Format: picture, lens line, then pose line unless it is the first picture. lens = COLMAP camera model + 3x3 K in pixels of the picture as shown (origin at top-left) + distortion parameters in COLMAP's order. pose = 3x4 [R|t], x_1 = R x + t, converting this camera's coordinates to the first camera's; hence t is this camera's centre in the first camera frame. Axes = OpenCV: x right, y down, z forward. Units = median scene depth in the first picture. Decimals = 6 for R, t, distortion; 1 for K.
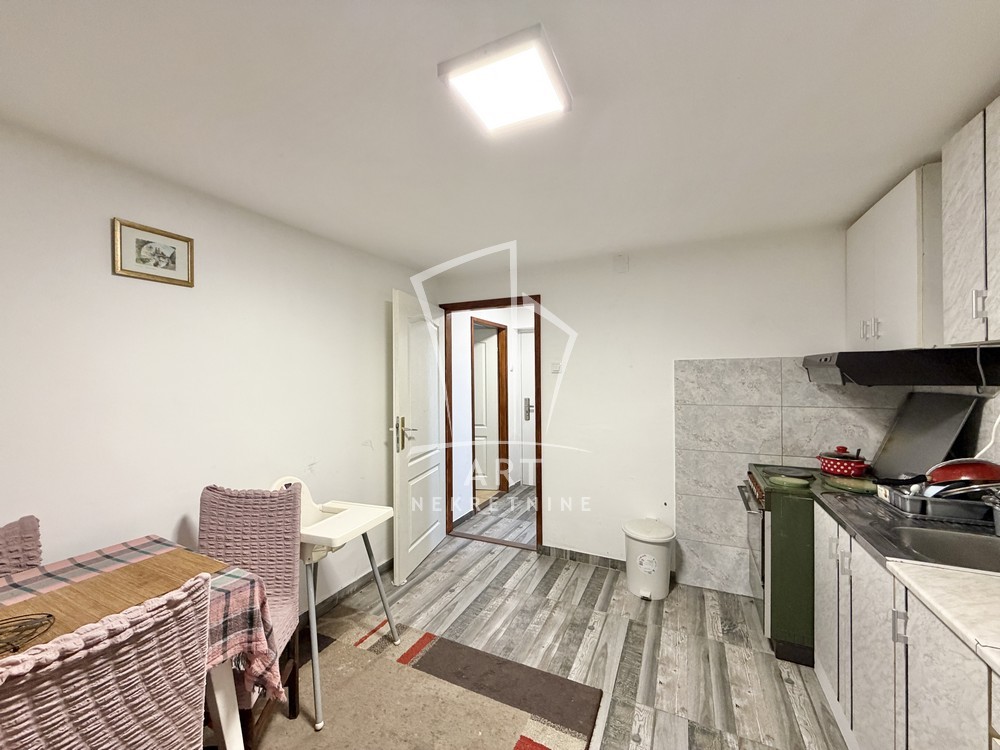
lens RADIAL K [[392.6, 0, 494.1], [0, 392.6, 387.0], [0, 0, 1]] dist [0.000387, -0.000085]
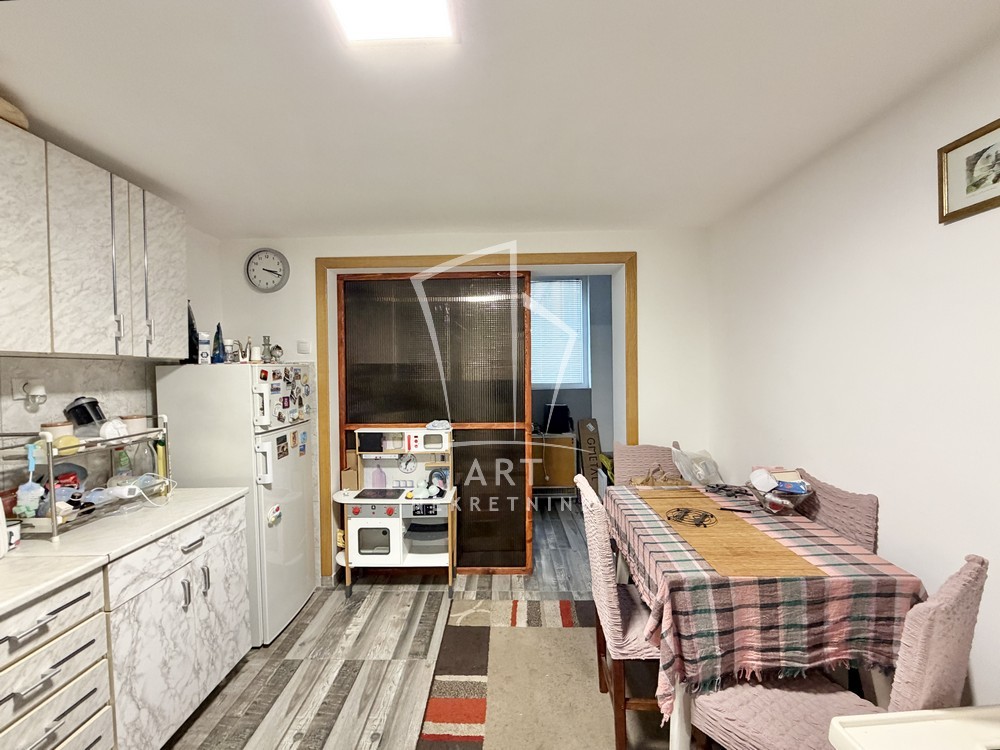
lens RADIAL K [[410.5, 0, 491.1], [0, 410.5, 375.8], [0, 0, 1]] dist [-0.000097, 0.000159]
pose [[-0.910668, 0.035030, -0.411651, 0.150455], [0.023348, 0.999170, 0.033374, -0.040174], [0.412478, 0.020781, -0.910730, 1.285129]]
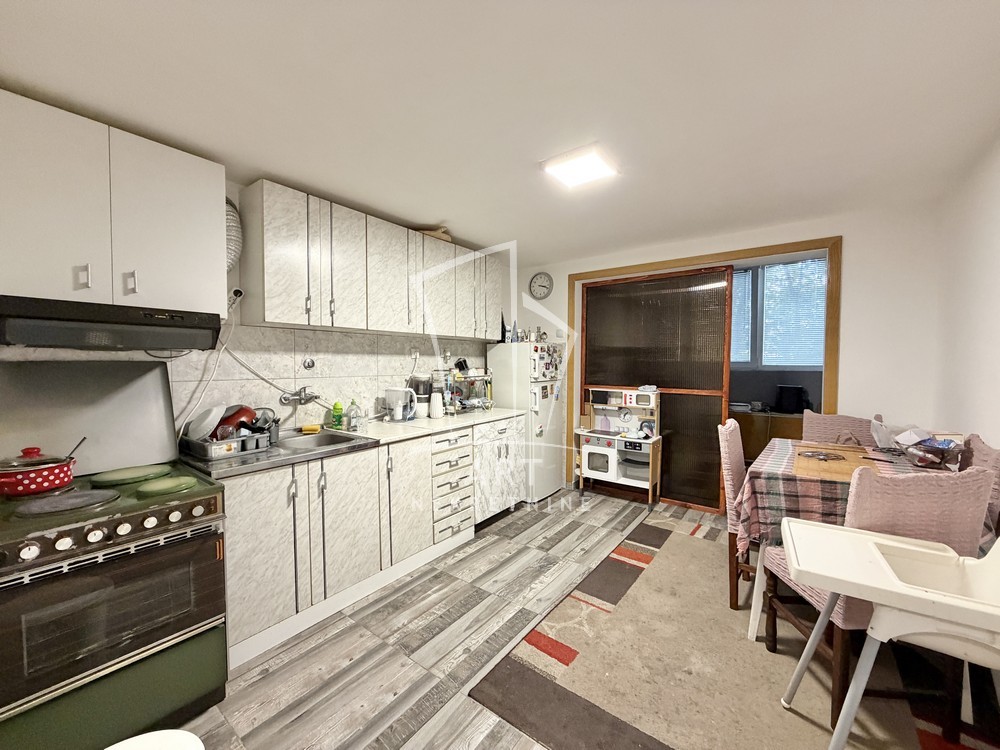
lens RADIAL K [[392.6, 0, 494.1], [0, 392.6, 387.0], [0, 0, 1]] dist [0.000387, -0.000085]
pose [[-0.978538, 0.000898, 0.206064, 0.043626], [0.016836, 0.996996, 0.075606, 0.030090], [-0.205377, 0.077453, -0.975613, 2.033786]]
